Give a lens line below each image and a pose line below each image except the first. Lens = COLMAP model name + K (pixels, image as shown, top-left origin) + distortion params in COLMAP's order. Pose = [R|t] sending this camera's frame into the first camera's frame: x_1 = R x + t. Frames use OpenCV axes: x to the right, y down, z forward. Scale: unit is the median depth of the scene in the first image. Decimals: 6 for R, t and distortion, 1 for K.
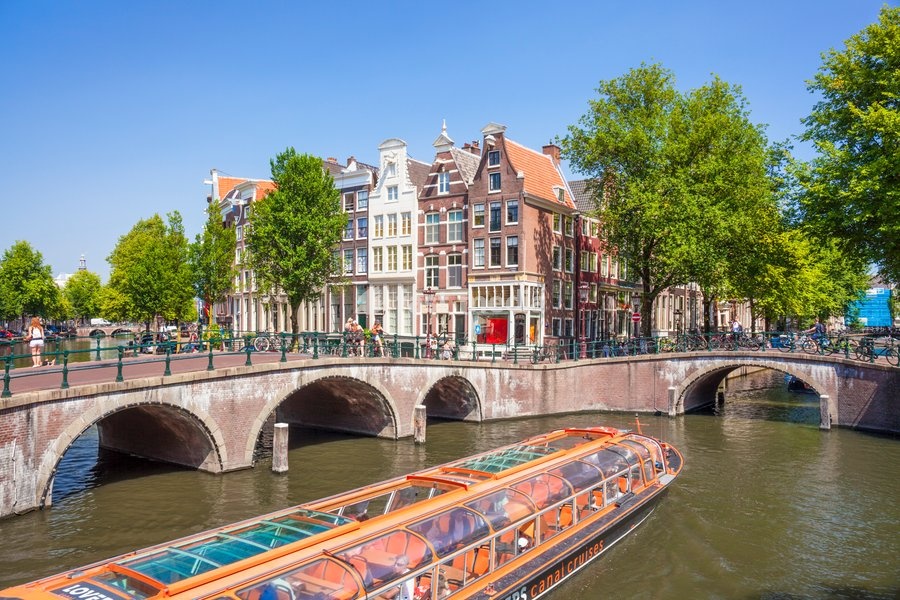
lens RADIAL K [[674.1, 0, 450.0], [0, 674.1, 300.0], [0, 0, 1]] dist [-0.046180, 0.001526]
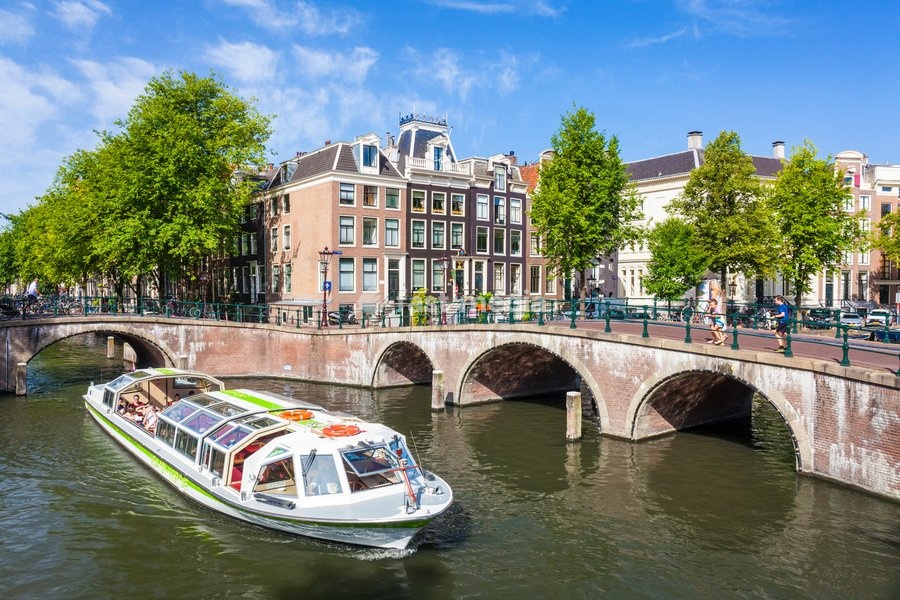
lens RADIAL K [[674.1, 0, 450.0], [0, 674.1, 300.0], [0, 0, 1]] dist [-0.046180, 0.001526]
pose [[-0.298904, 0.009810, -0.954233, 0.600728], [0.047954, 0.998838, -0.004753, 0.036094], [0.953078, -0.047180, -0.299027, 0.881654]]
